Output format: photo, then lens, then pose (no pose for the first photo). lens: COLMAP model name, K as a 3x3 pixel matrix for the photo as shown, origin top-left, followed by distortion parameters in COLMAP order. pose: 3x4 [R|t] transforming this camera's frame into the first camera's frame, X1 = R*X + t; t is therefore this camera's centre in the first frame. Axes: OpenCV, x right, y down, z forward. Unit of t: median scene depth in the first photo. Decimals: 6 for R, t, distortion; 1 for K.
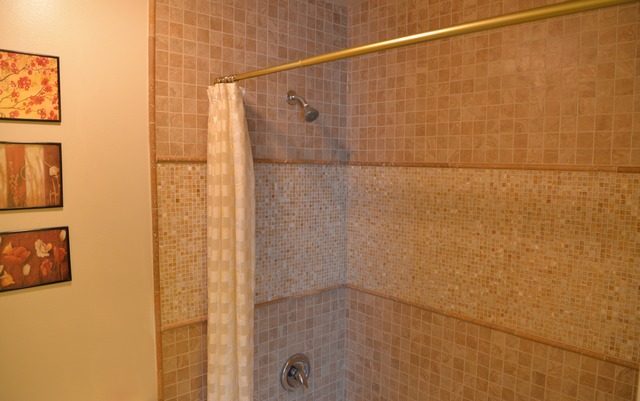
lens RADIAL K [[453.1, 0, 318.5], [0, 453.1, 200.3], [0, 0, 1]] dist [-0.069323, -0.001554]
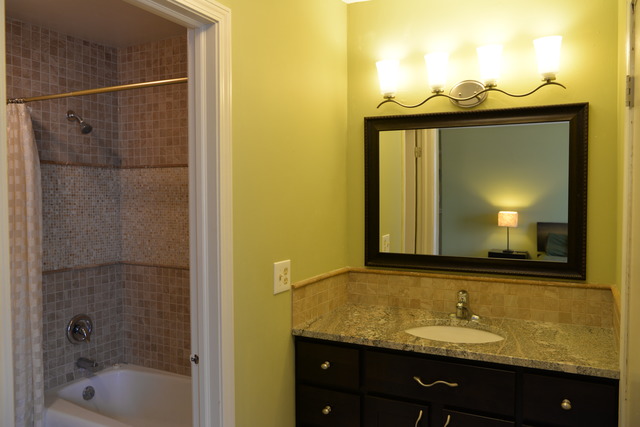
lens RADIAL K [[523.4, 0, 321.6], [0, 523.4, 215.2], [0, 0, 1]] dist [-0.042353, 0.027969]
pose [[0.938101, -0.025218, 0.345442, 0.097620], [0.040617, 0.998474, -0.037410, 0.151199], [-0.343972, 0.049125, 0.937694, -0.668159]]
